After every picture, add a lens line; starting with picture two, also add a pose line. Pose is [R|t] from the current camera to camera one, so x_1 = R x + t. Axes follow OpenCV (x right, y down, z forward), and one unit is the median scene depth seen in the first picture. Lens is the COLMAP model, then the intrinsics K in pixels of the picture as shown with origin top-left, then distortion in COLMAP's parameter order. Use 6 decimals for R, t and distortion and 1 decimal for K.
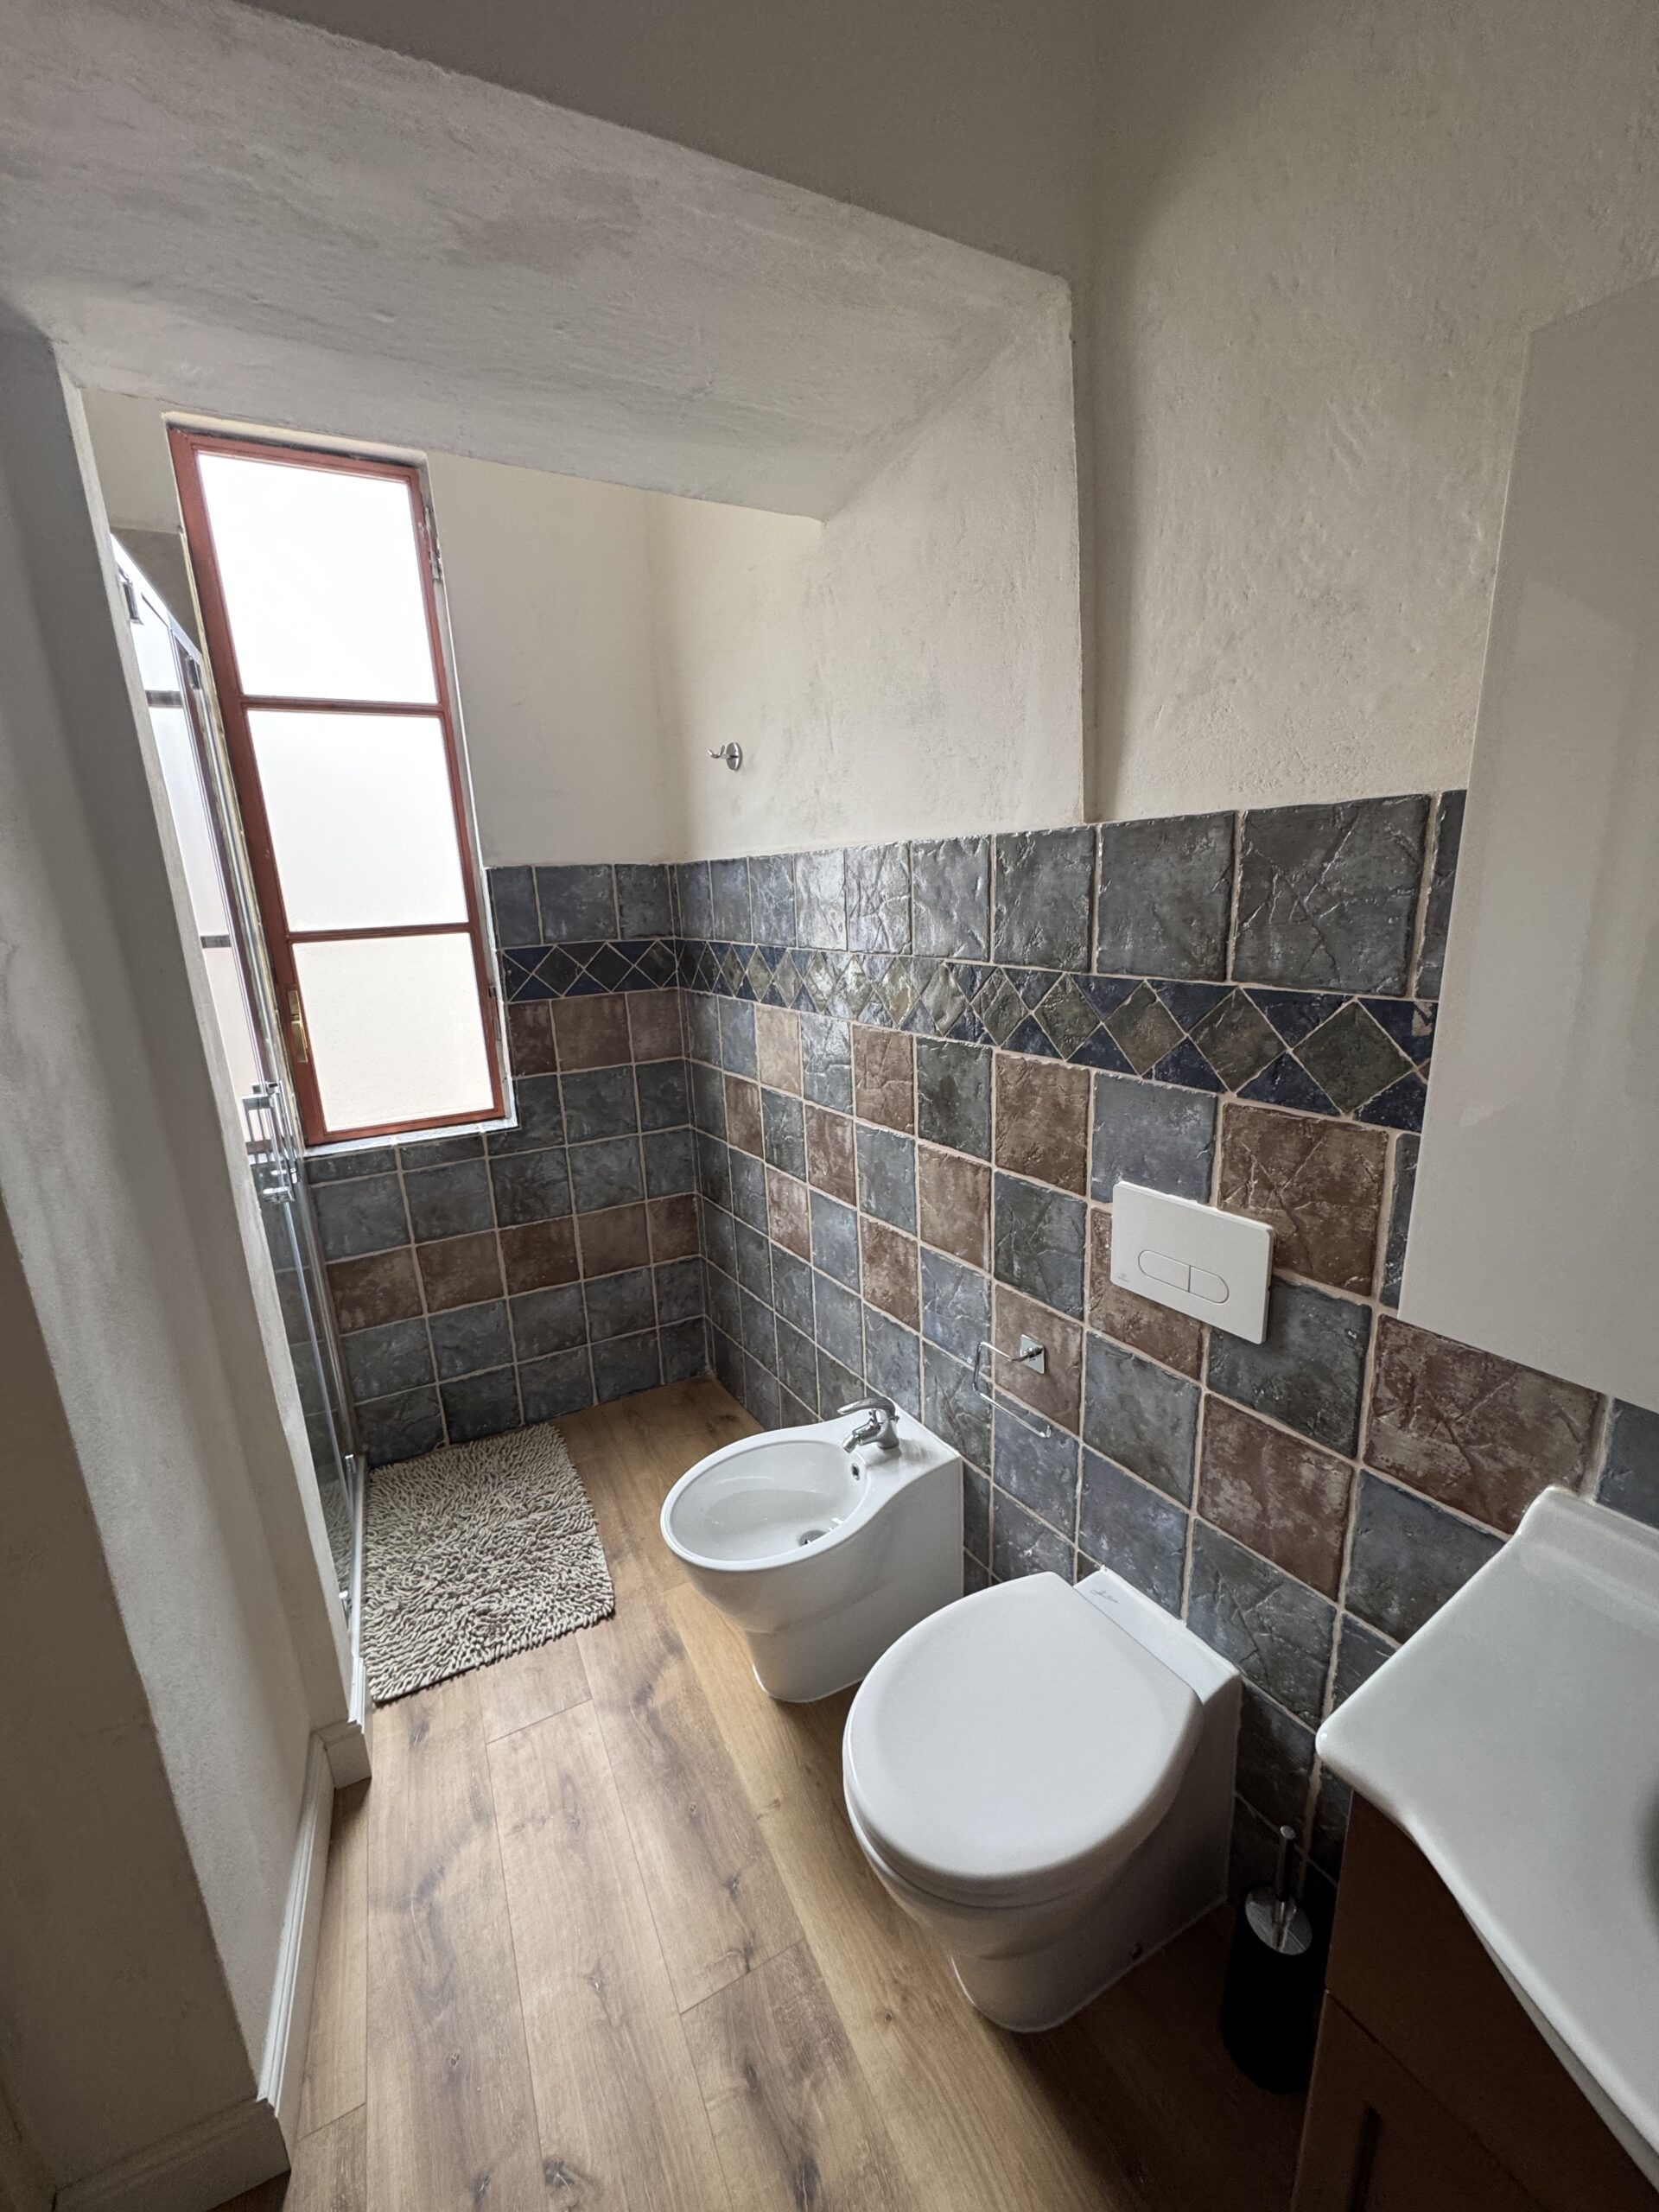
lens RADIAL K [[876.4, 0, 826.3], [0, 876.4, 1103.8], [0, 0, 1]] dist [-0.002973, 0.000650]
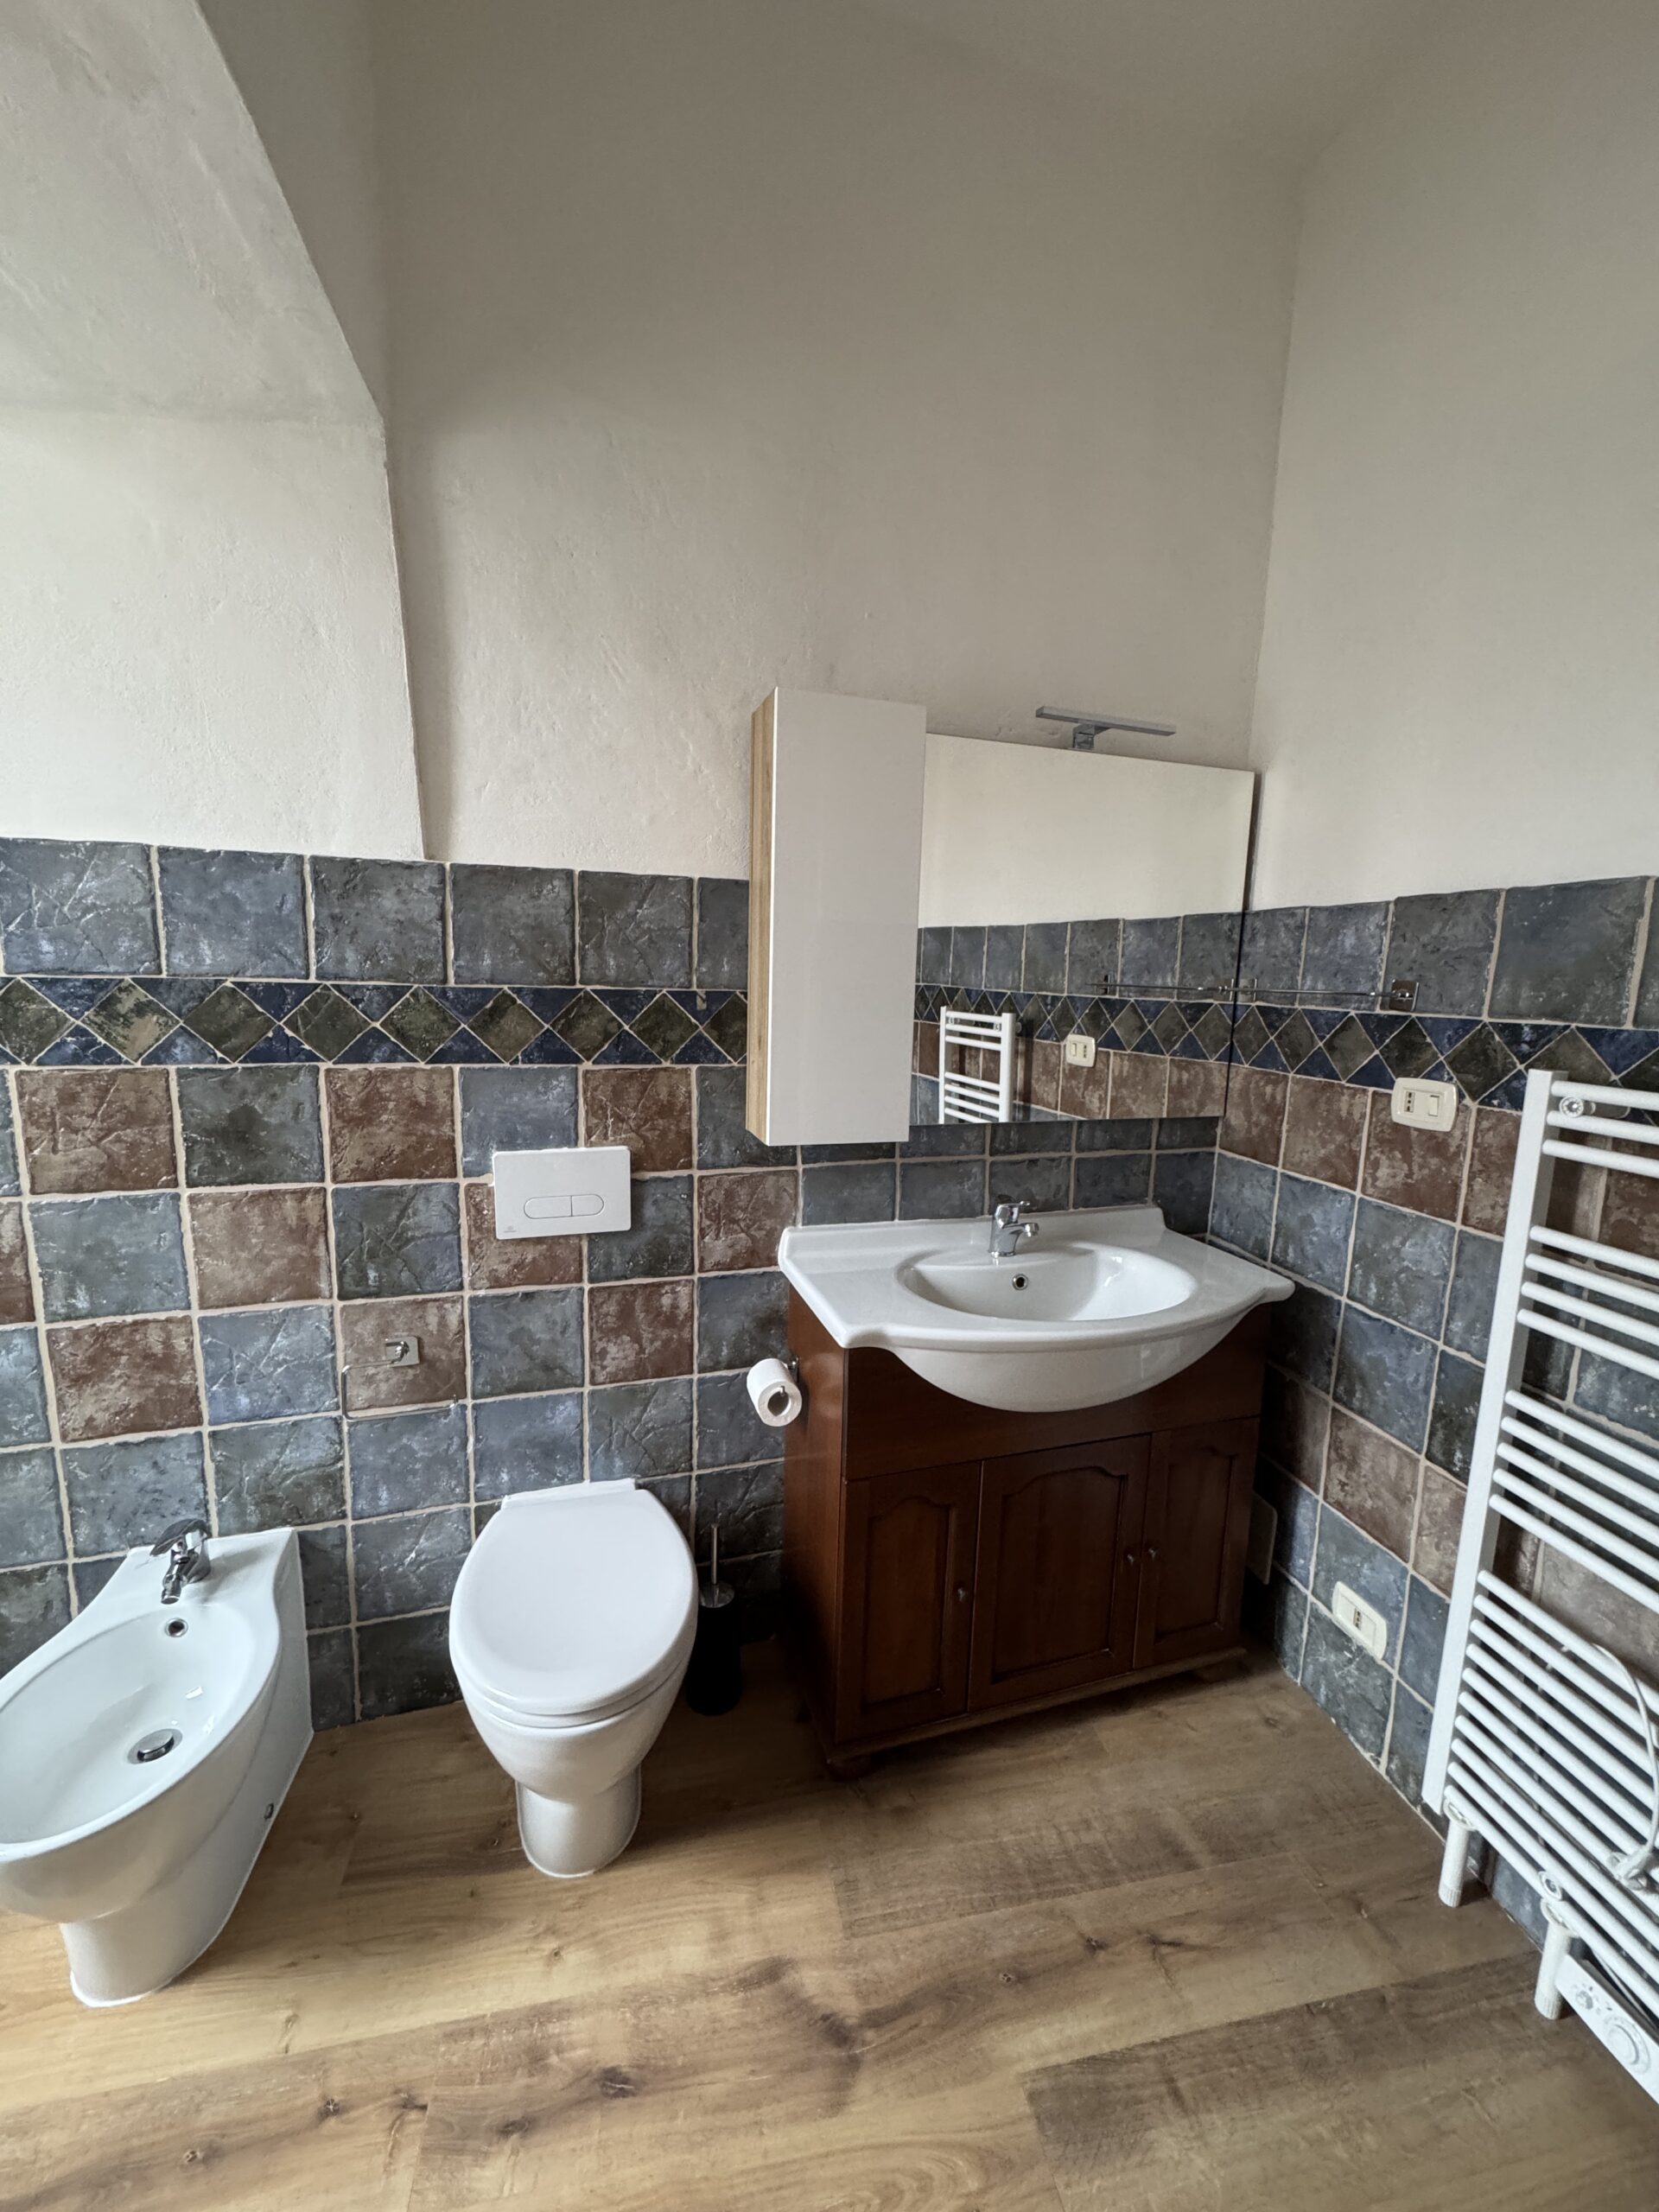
lens RADIAL K [[876.4, 0, 830.8], [0, 876.4, 1103.4], [0, 0, 1]] dist [-0.002973, 0.000650]
pose [[0.266544, -0.097164, 0.958913, -0.795976], [0.201123, 0.978610, 0.043255, 0.069648], [-0.942605, 0.181331, 0.280384, 0.221936]]
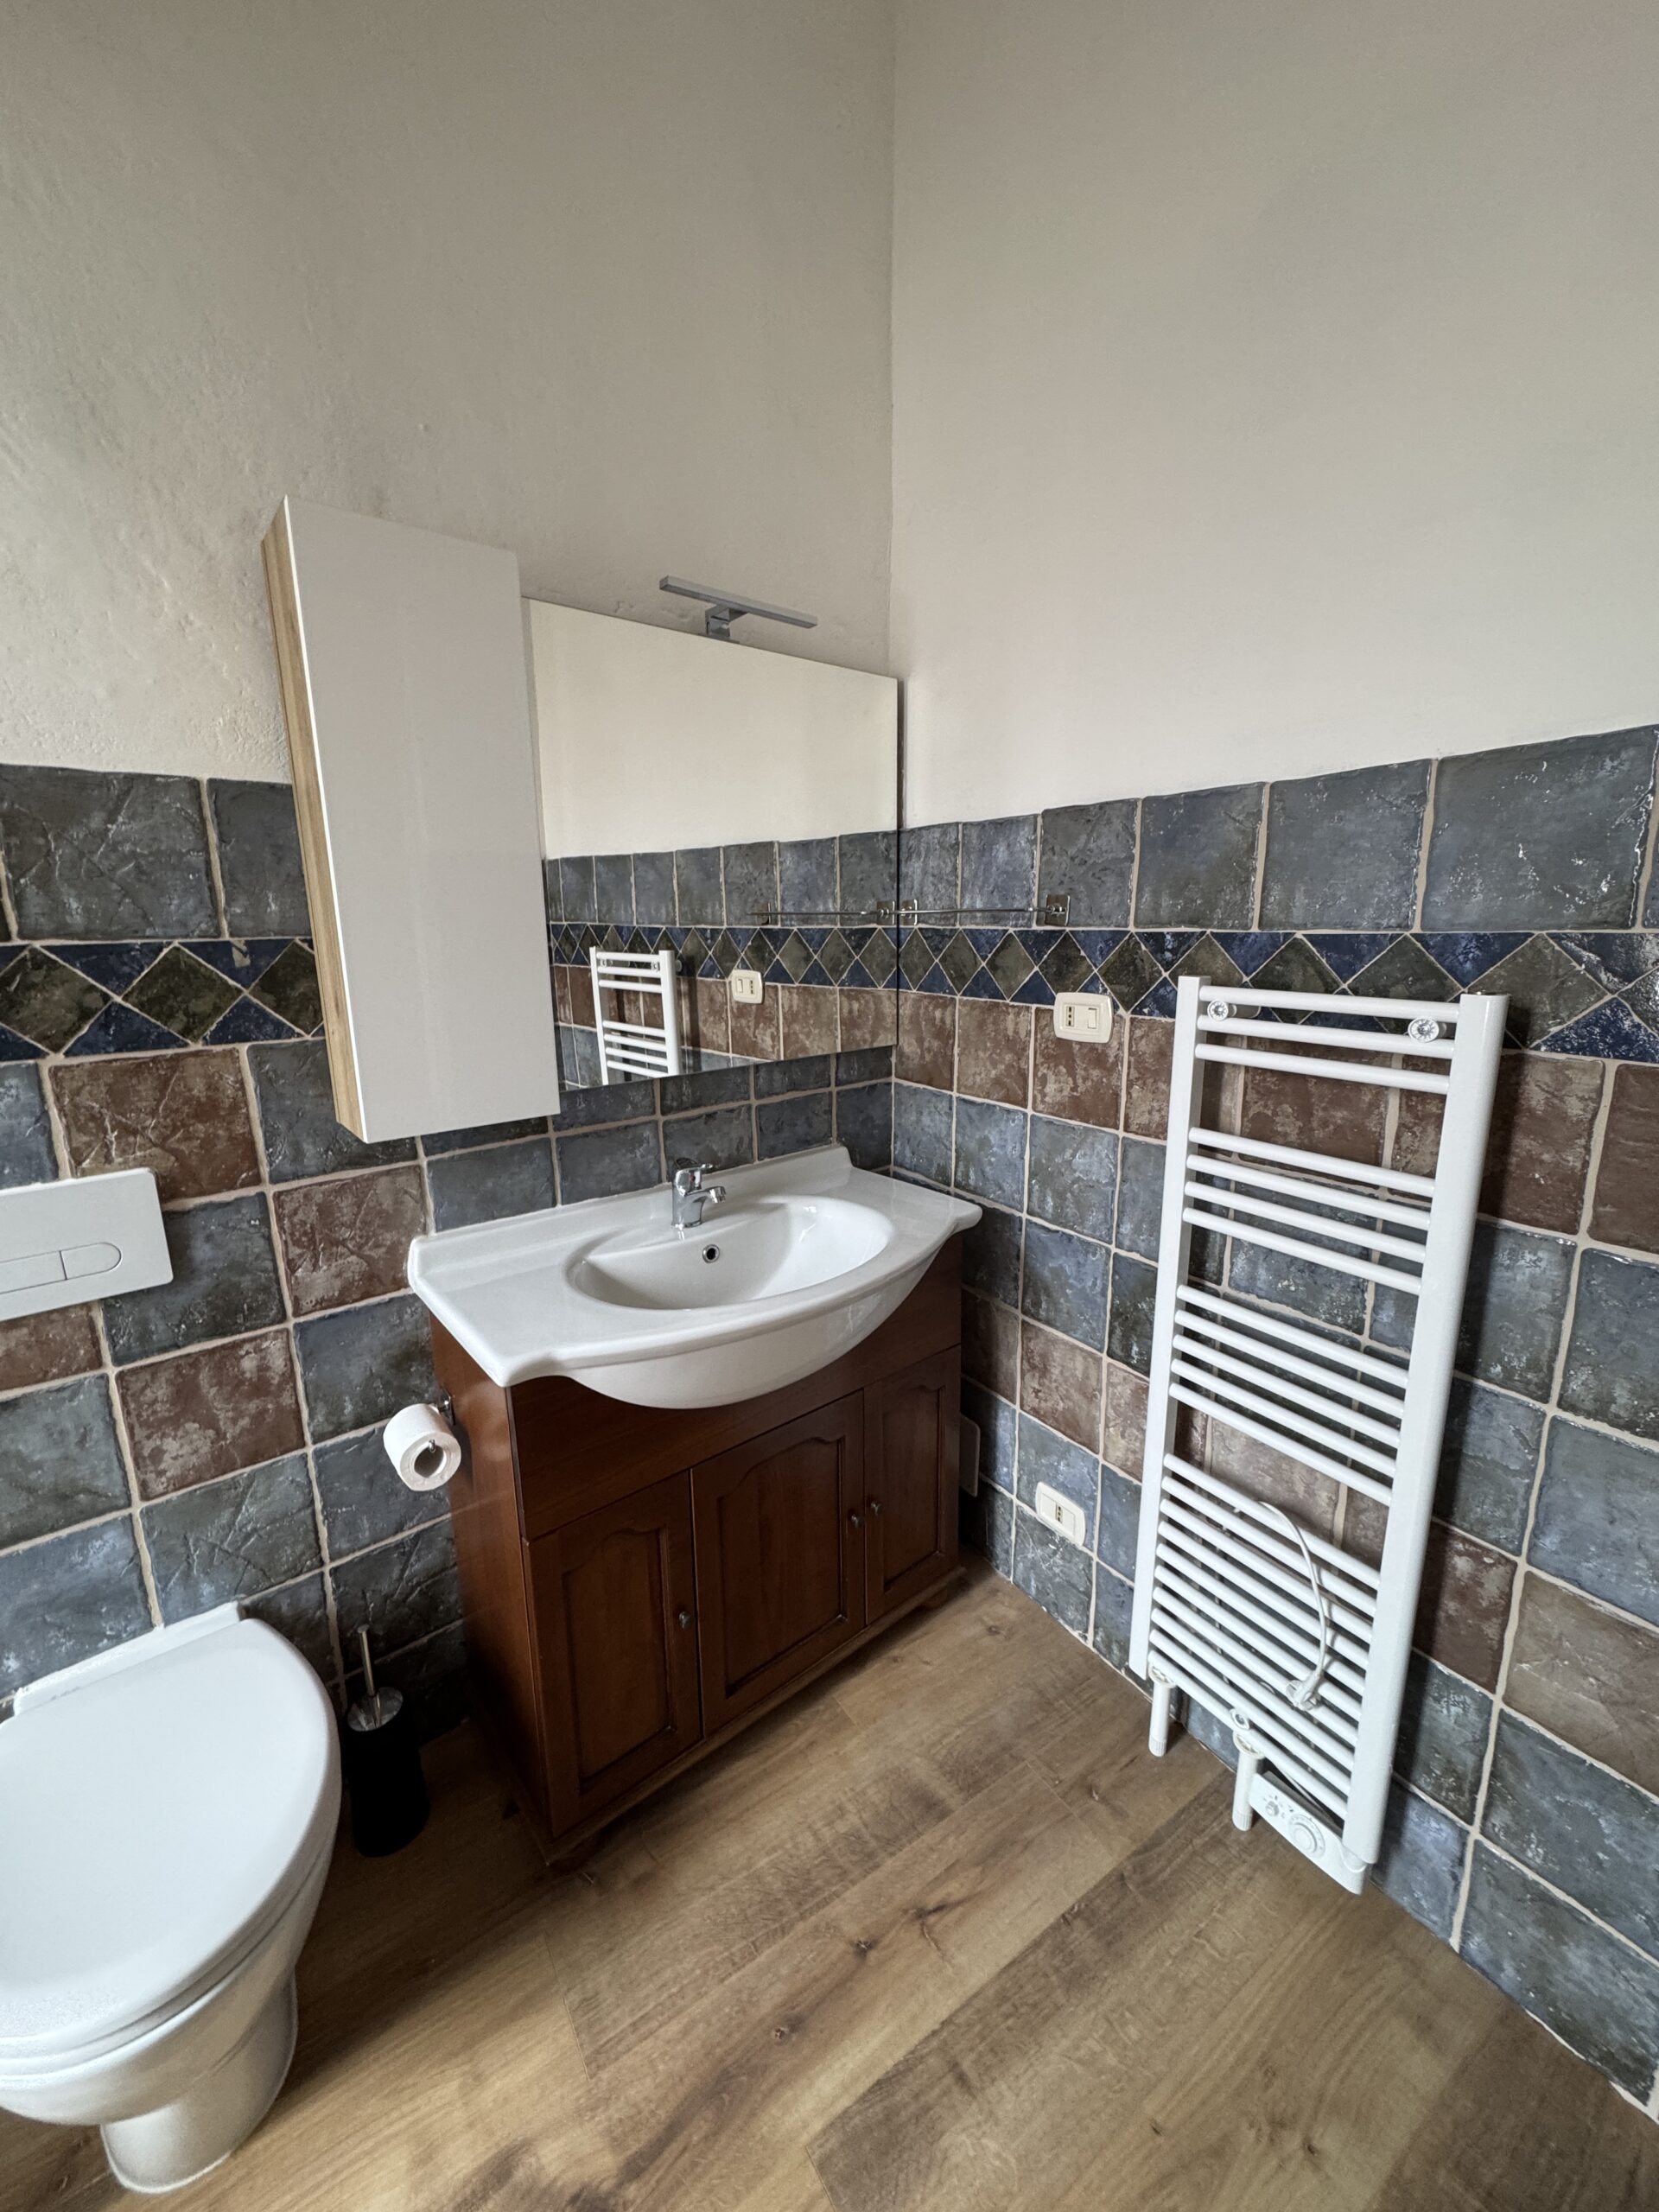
lens RADIAL K [[876.4, 0, 831.9], [0, 876.4, 1103.7], [0, 0, 1]] dist [-0.002973, 0.000650]
pose [[-0.112591, -0.171139, 0.978792, -0.581865], [0.259947, 0.945677, 0.195251, 0.071280], [-0.959036, 0.276418, -0.061987, 0.235951]]
